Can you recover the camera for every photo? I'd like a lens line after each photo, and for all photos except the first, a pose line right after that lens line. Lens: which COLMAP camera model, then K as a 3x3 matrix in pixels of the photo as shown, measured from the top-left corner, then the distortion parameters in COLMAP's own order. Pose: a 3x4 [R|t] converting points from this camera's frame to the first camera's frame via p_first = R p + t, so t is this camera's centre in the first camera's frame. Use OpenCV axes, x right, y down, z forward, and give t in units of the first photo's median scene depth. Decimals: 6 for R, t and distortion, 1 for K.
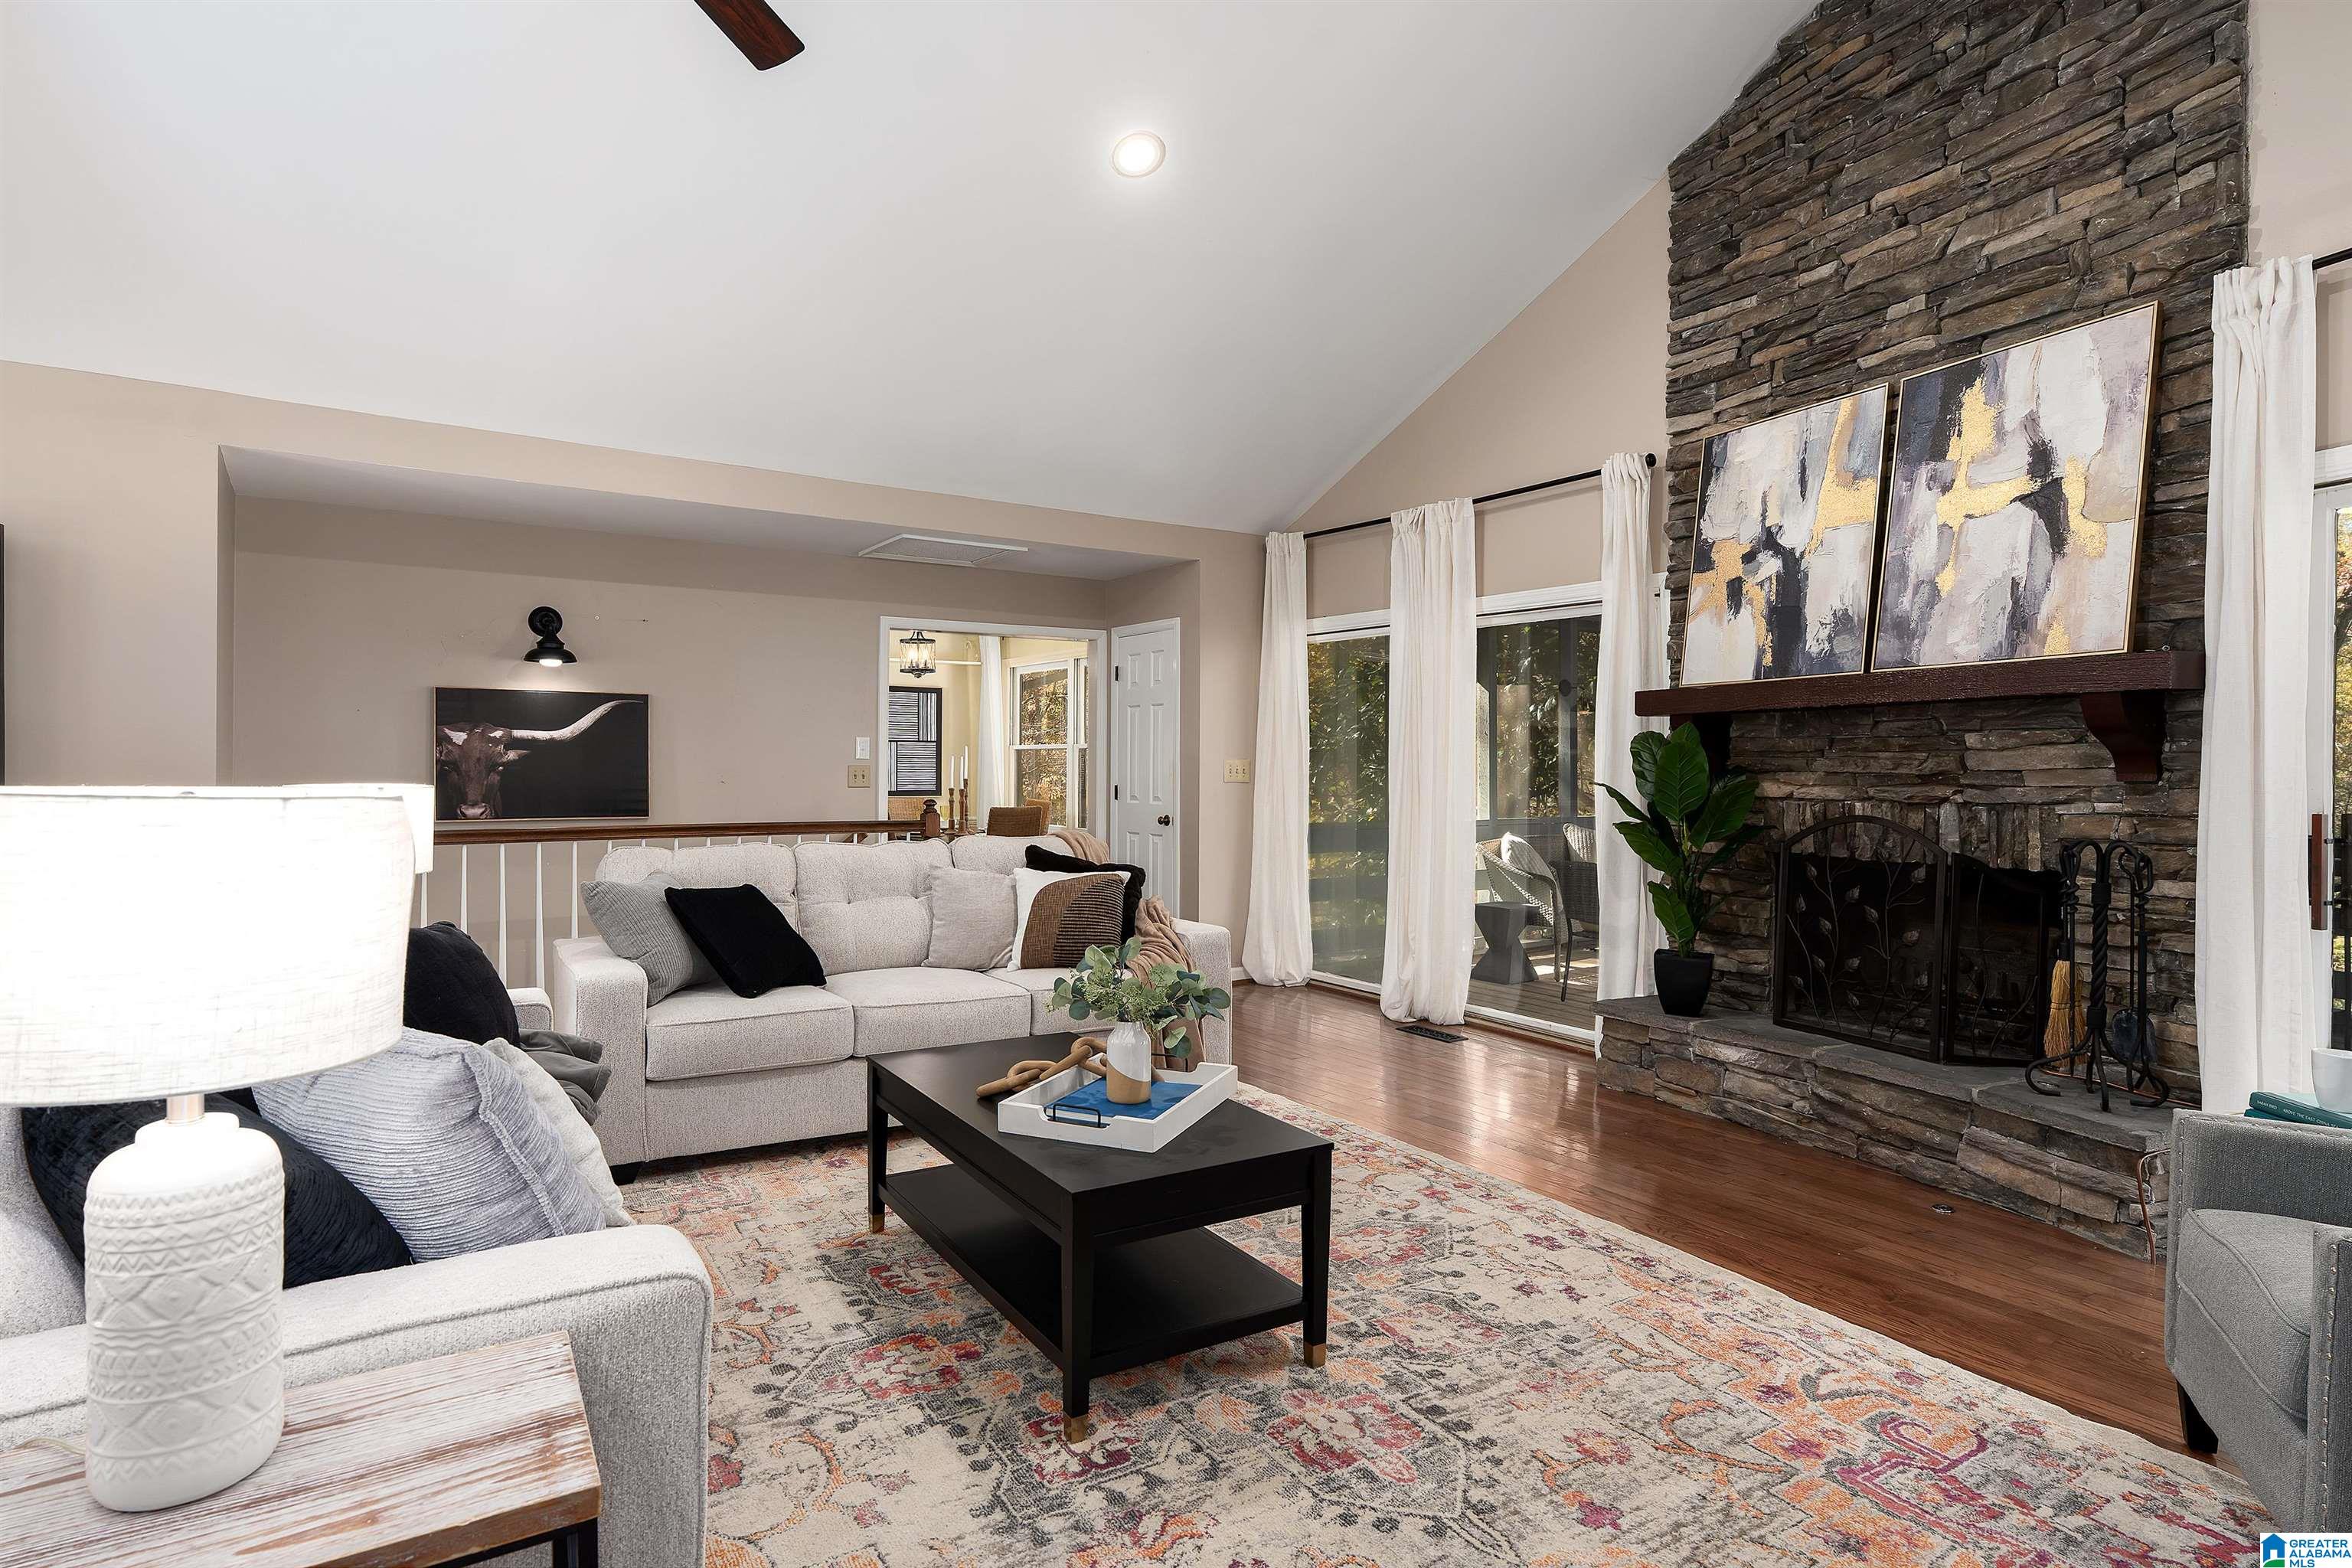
lens RADIAL K [[1218.3, 0, 1178.1], [0, 1218.3, 777.9], [0, 0, 1]] dist [0.001838, -0.000387]
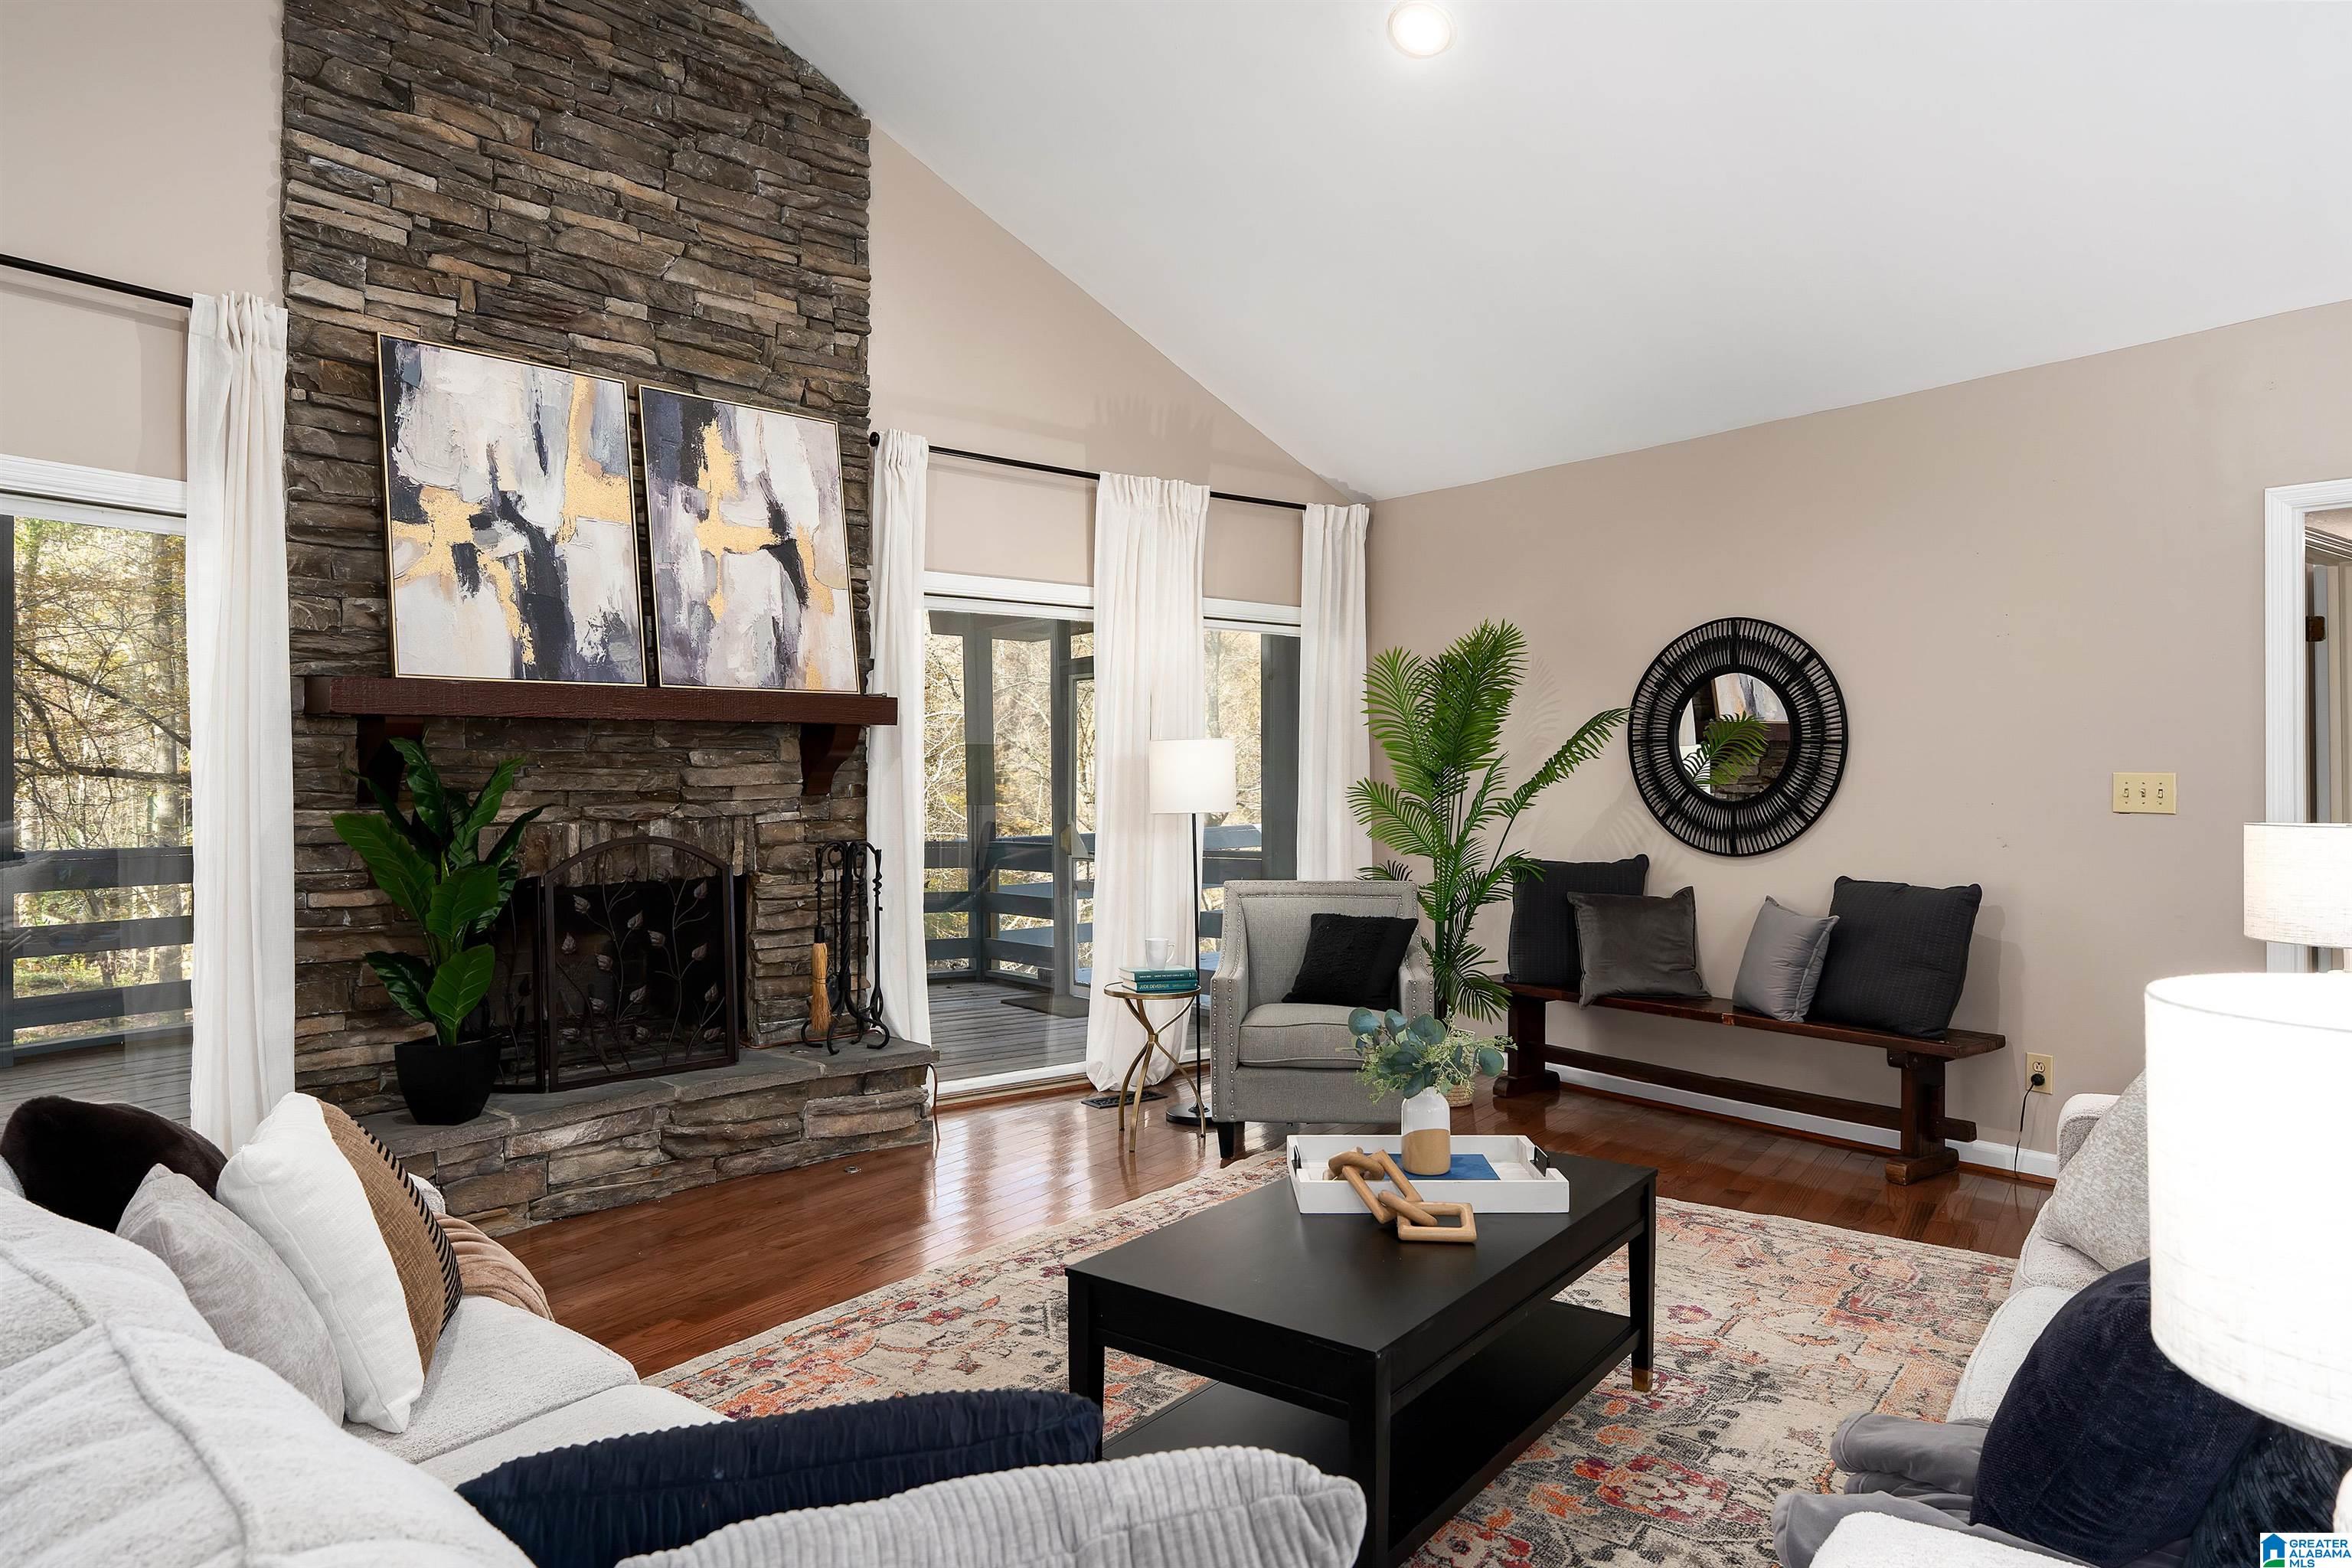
lens RADIAL K [[1465.7, 0, 1177.4], [0, 1465.7, 769.0], [0, 0, 1]] dist [-0.007829, -0.001389]
pose [[-0.366843, -0.008369, 0.930245, -0.677191], [0.004240, 0.999934, 0.010668, -0.033275], [-0.930273, 0.007858, -0.366784, 1.077077]]
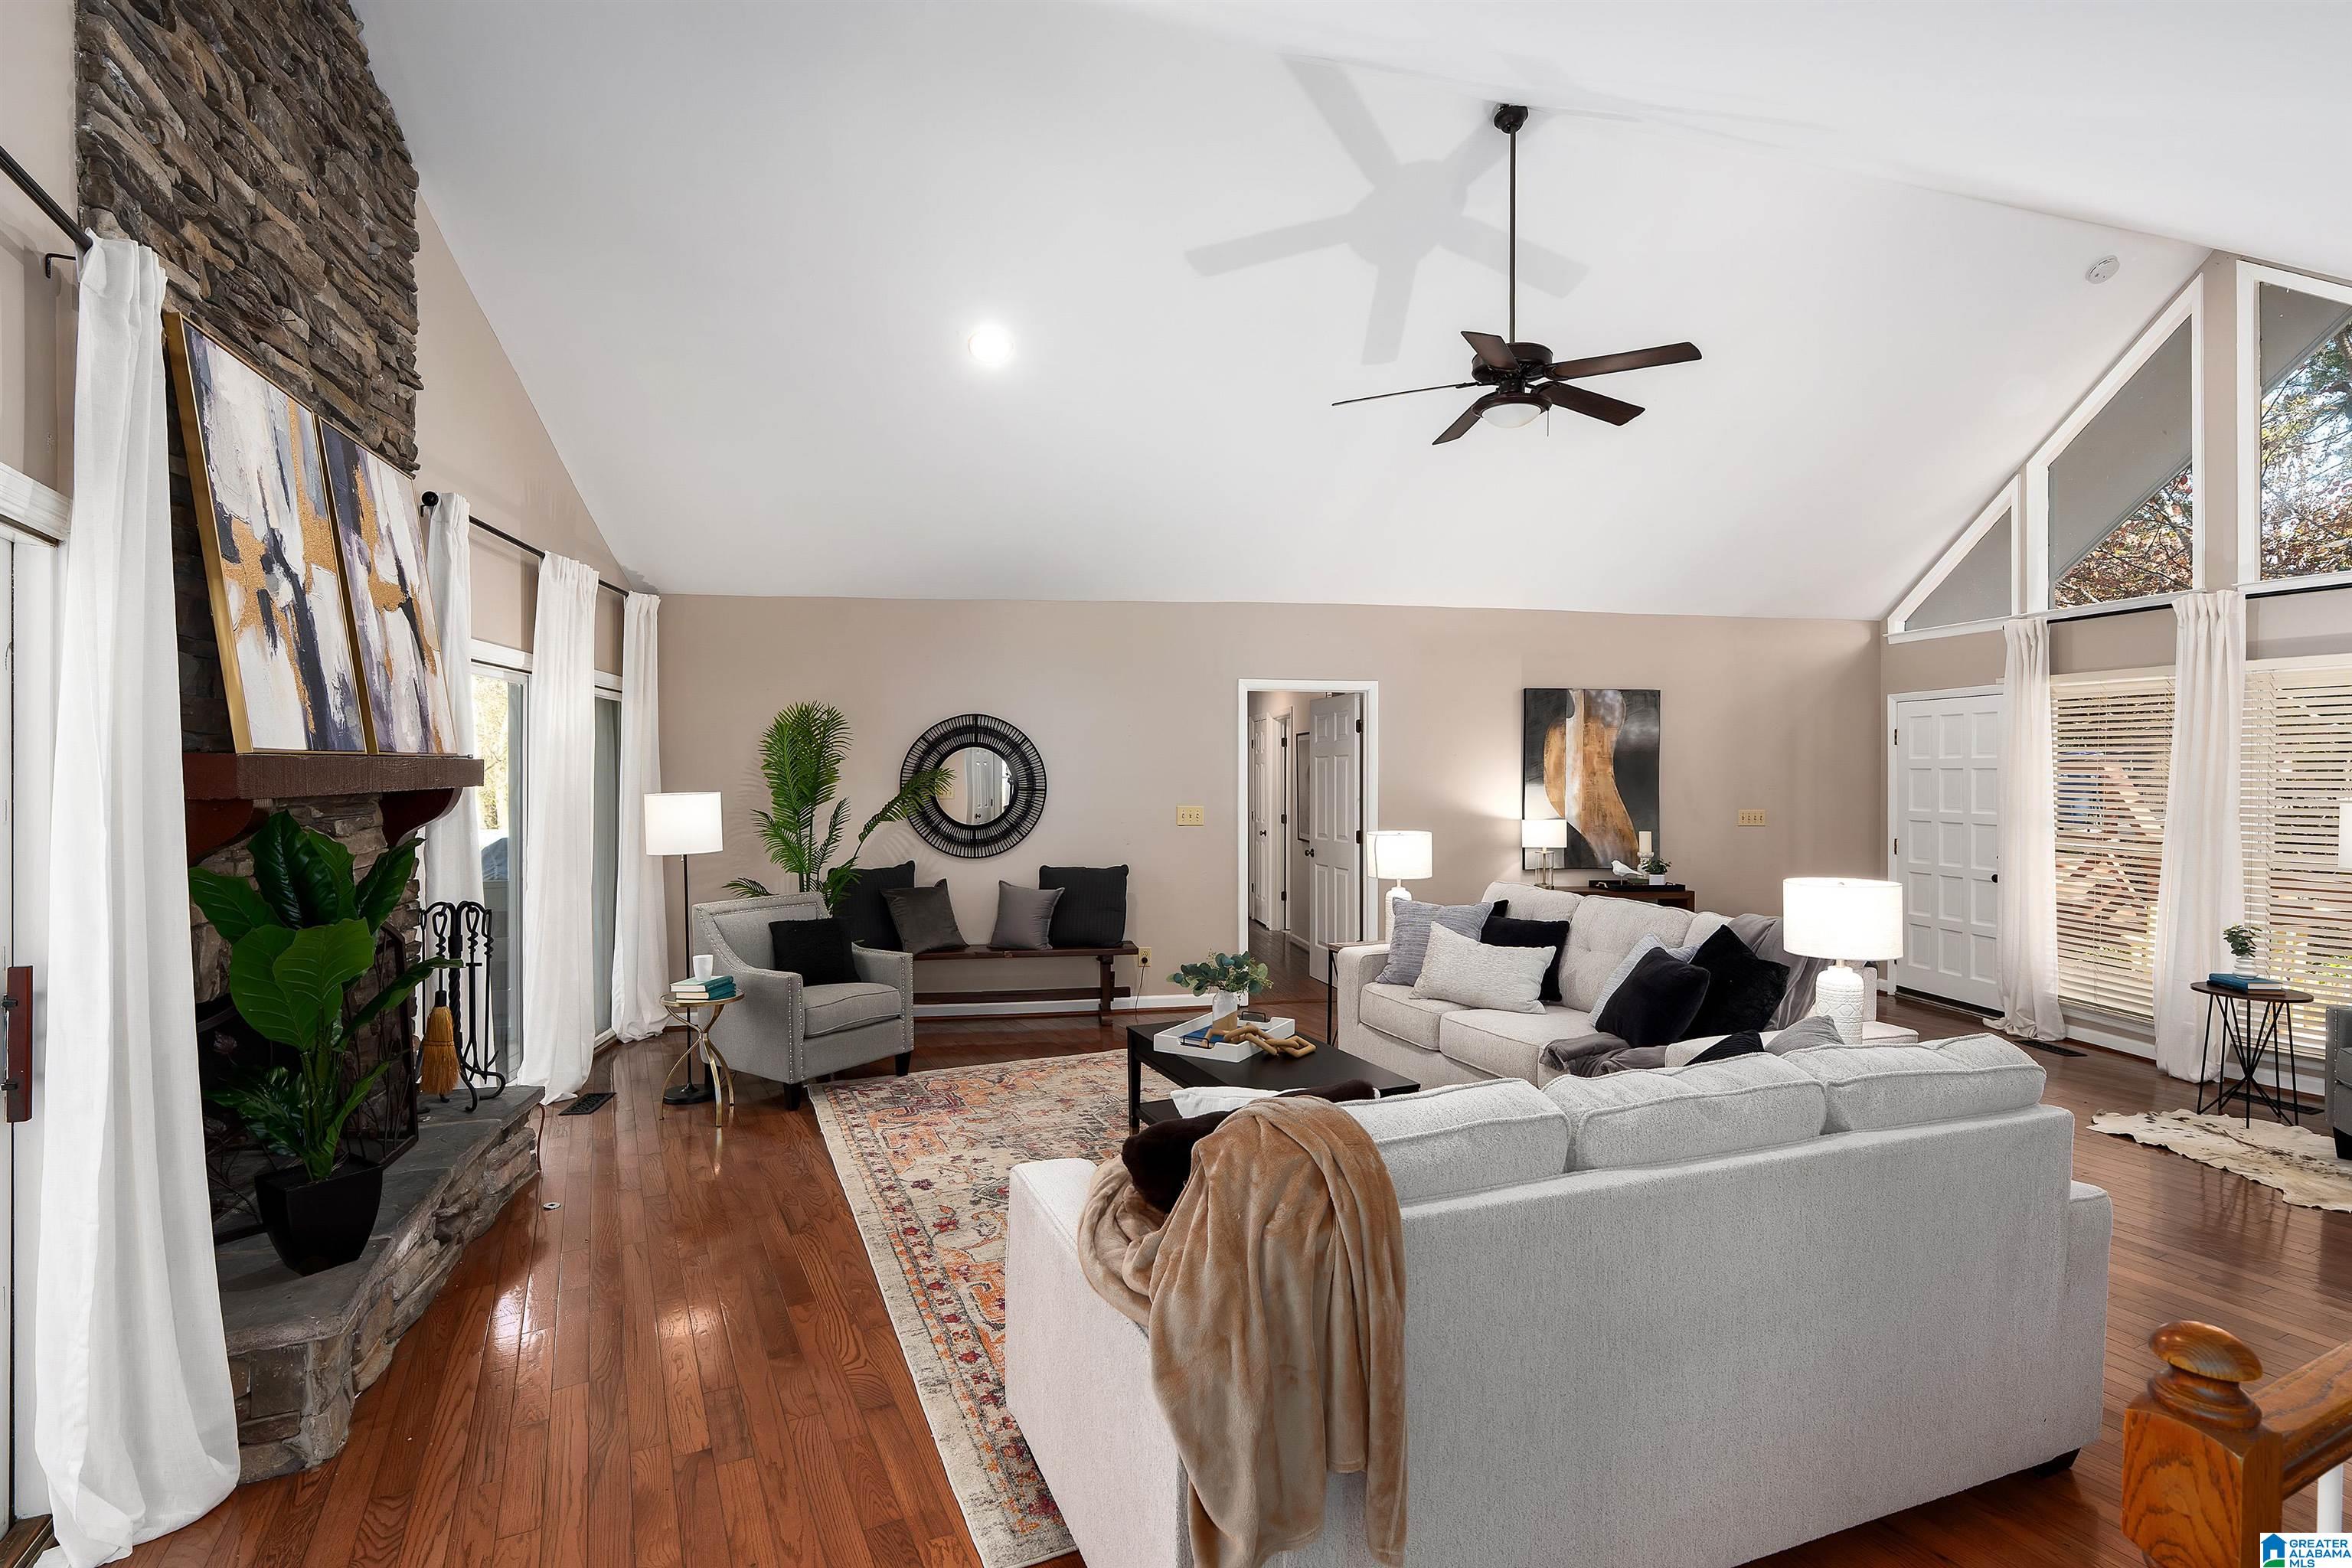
lens RADIAL K [[1132.0, 0, 1177.6], [0, 1132.0, 782.8], [0, 0, 1]] dist [0.002959, 0.000082]
pose [[-0.990203, -0.009523, 0.139311, -0.135122], [-0.006928, 0.999794, 0.019102, -0.088327], [-0.139464, 0.017950, -0.990064, 1.798931]]
